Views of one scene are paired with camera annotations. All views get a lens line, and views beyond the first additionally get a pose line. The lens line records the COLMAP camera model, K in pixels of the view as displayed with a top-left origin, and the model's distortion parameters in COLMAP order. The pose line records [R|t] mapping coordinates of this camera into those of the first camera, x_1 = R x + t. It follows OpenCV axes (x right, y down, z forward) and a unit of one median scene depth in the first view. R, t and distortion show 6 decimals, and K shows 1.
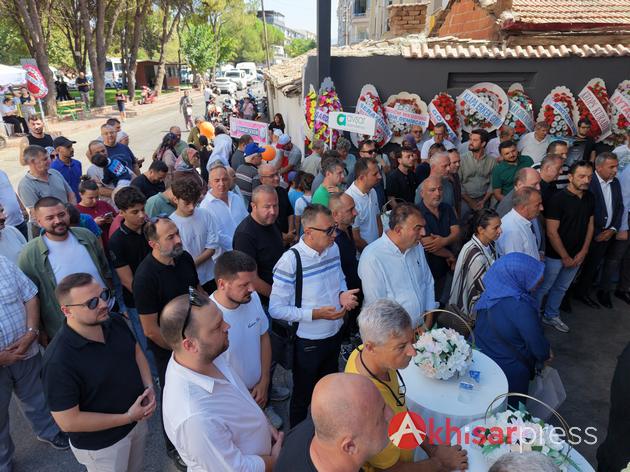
lens RADIAL K [[420.3, 0, 315.2], [0, 420.3, 234.5], [0, 0, 1]] dist [0.022820, -0.006509]
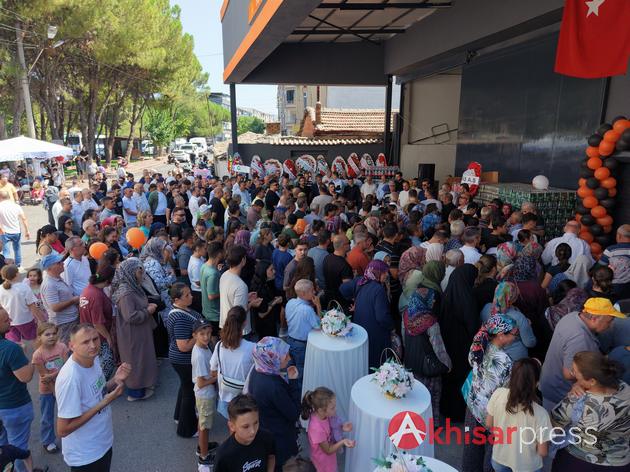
lens RADIAL K [[420.3, 0, 313.6], [0, 420.3, 239.0], [0, 0, 1]] dist [0.022820, -0.006509]
pose [[0.993646, -0.022100, 0.110356, 0.172187], [0.037873, 0.989005, -0.142949, 0.422535], [-0.105983, 0.146221, 0.983558, -1.189068]]
